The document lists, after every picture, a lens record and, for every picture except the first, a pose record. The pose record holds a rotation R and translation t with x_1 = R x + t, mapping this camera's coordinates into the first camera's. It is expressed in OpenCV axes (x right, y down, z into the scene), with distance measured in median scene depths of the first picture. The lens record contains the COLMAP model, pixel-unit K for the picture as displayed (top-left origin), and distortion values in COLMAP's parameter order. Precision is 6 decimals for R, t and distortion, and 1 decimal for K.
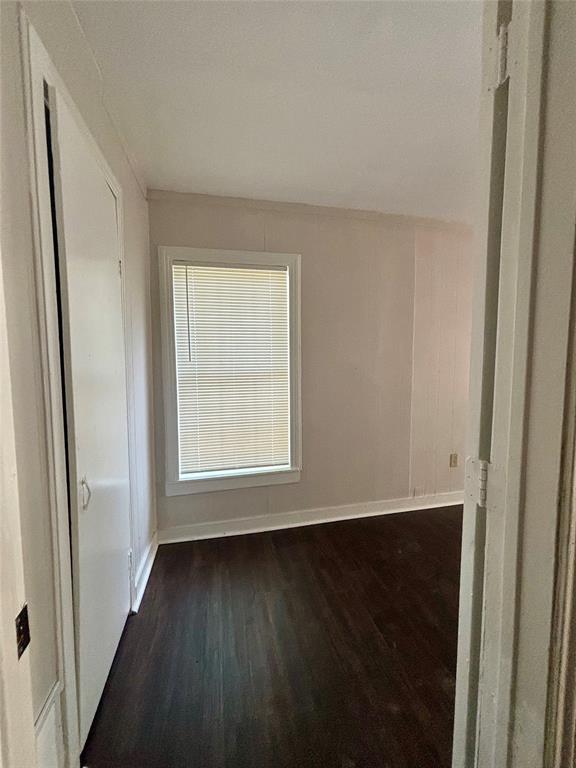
lens RADIAL K [[308.1, 0, 288.0], [0, 308.1, 384.0], [0, 0, 1]] dist [0.000546, 0.000090]
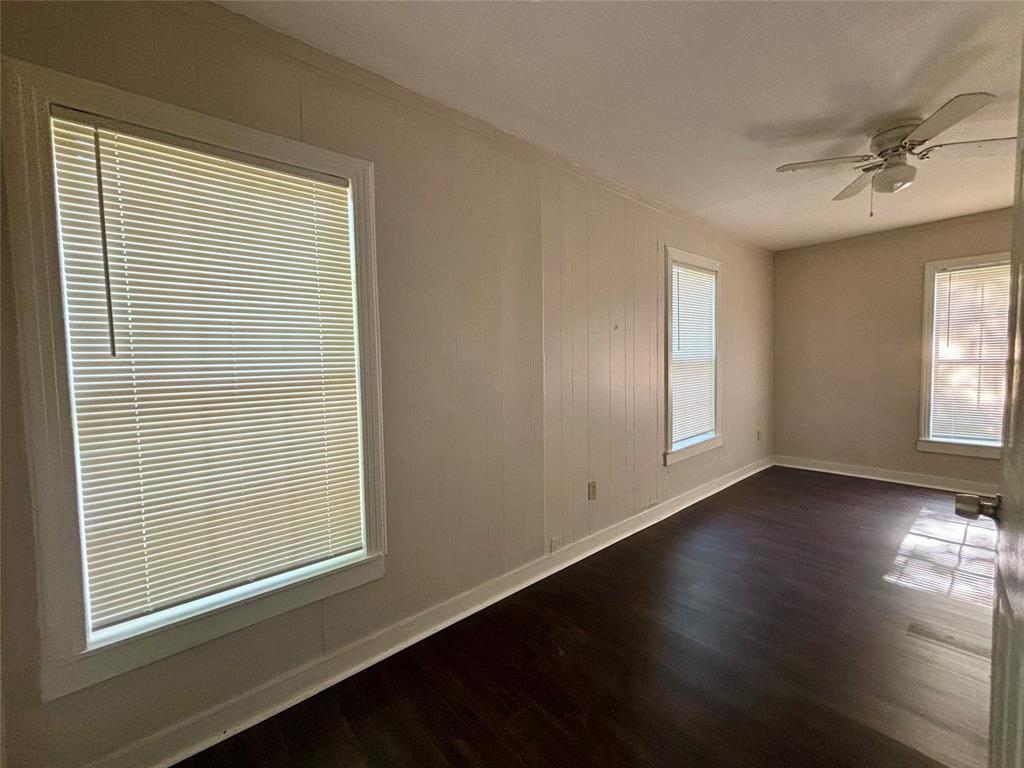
lens RADIAL K [[410.8, 0, 512.0], [0, 410.8, 384.0], [0, 0, 1]] dist [0.000546, 0.000090]
pose [[0.891492, -0.039290, 0.451330, -0.078747], [0.055951, 0.998154, -0.023624, 0.004923], [-0.449568, 0.046313, 0.892044, 0.228988]]
